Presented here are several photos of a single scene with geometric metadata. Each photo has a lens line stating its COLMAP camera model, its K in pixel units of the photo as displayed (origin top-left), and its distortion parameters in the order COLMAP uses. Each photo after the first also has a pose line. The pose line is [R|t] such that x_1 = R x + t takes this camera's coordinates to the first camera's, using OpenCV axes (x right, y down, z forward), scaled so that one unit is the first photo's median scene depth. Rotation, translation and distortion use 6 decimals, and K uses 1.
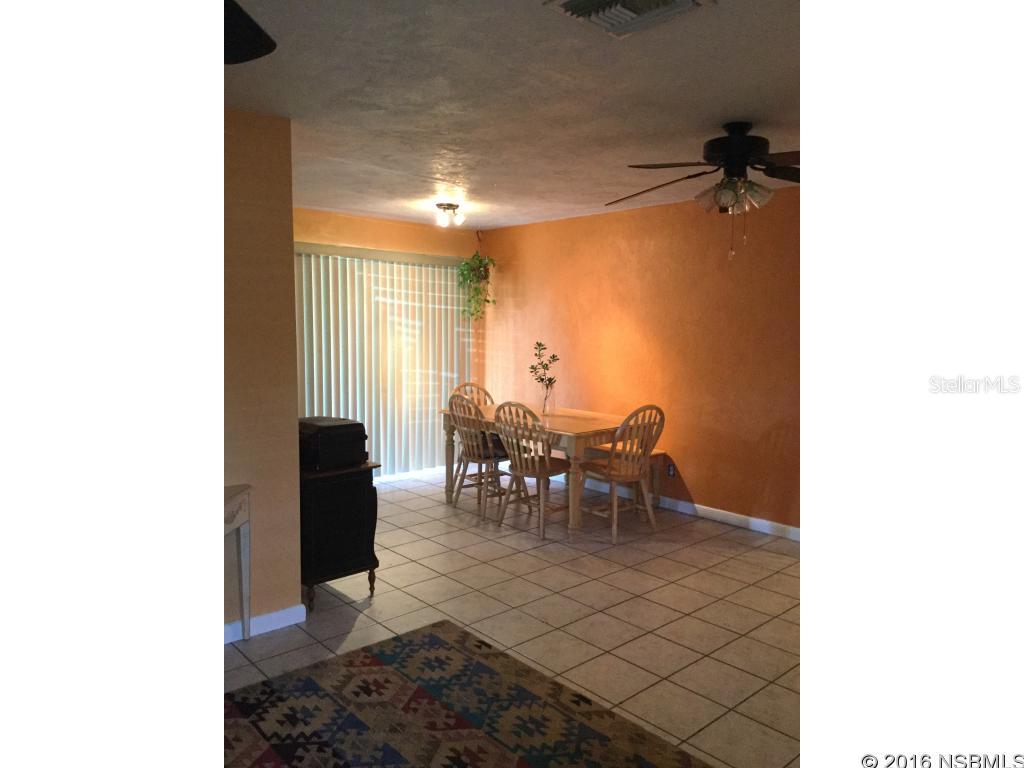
lens RADIAL K [[701.7, 0, 512.0], [0, 701.7, 384.0], [0, 0, 1]] dist [0.058240, -0.003316]
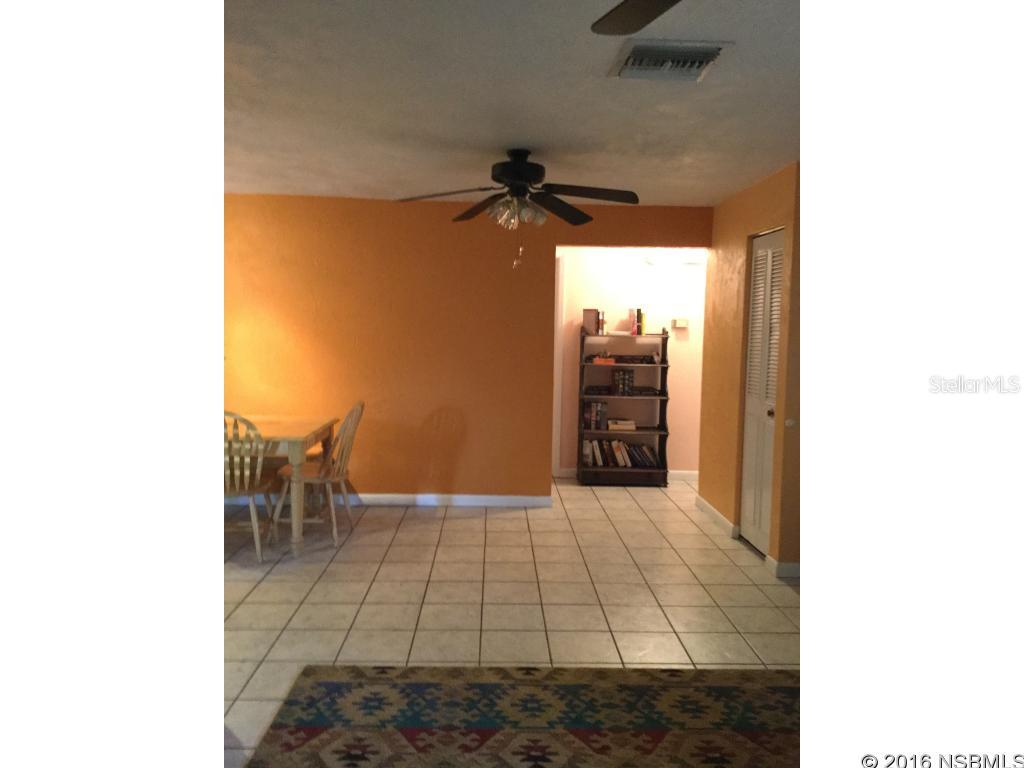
lens RADIAL K [[701.7, 0, 512.0], [0, 701.7, 384.0], [0, 0, 1]] dist [0.058240, -0.003316]
pose [[0.657913, -0.064214, 0.750351, -0.565210], [0.055131, 0.997791, 0.037050, -0.025925], [-0.751073, 0.016992, 0.660000, 0.240901]]
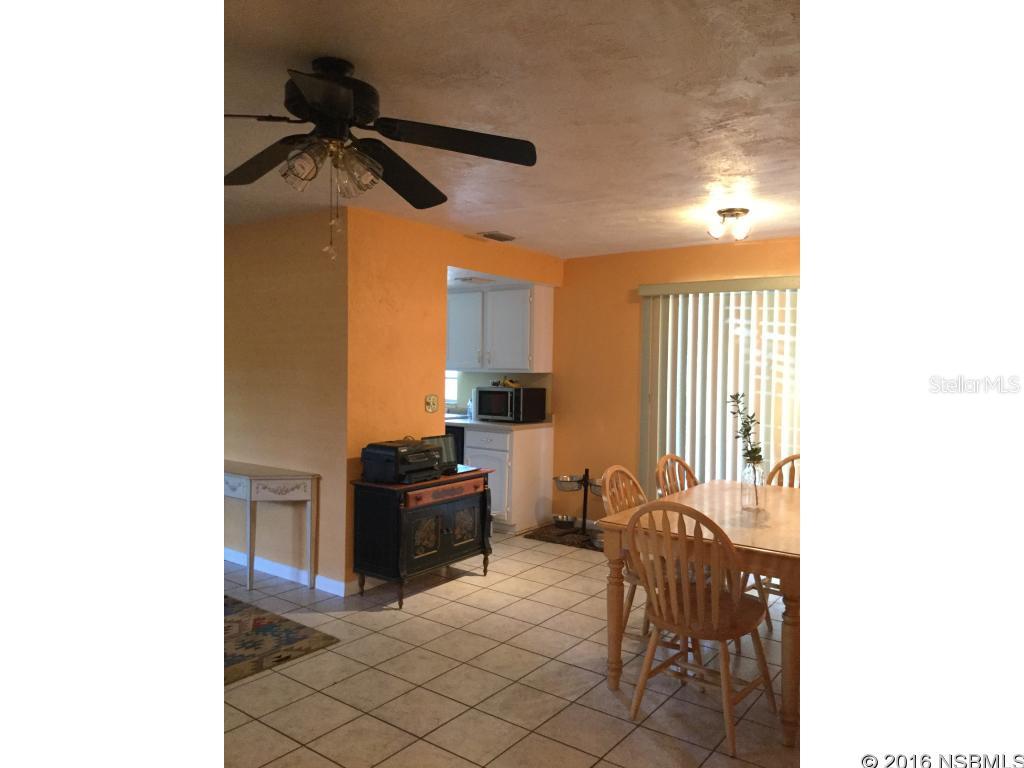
lens RADIAL K [[701.7, 0, 512.0], [0, 701.7, 384.0], [0, 0, 1]] dist [0.058240, -0.003316]
pose [[0.178079, 0.019029, -0.983832, 1.005973], [-0.094693, 0.995504, 0.002115, -0.075712], [0.979450, 0.092785, 0.179080, 1.041386]]
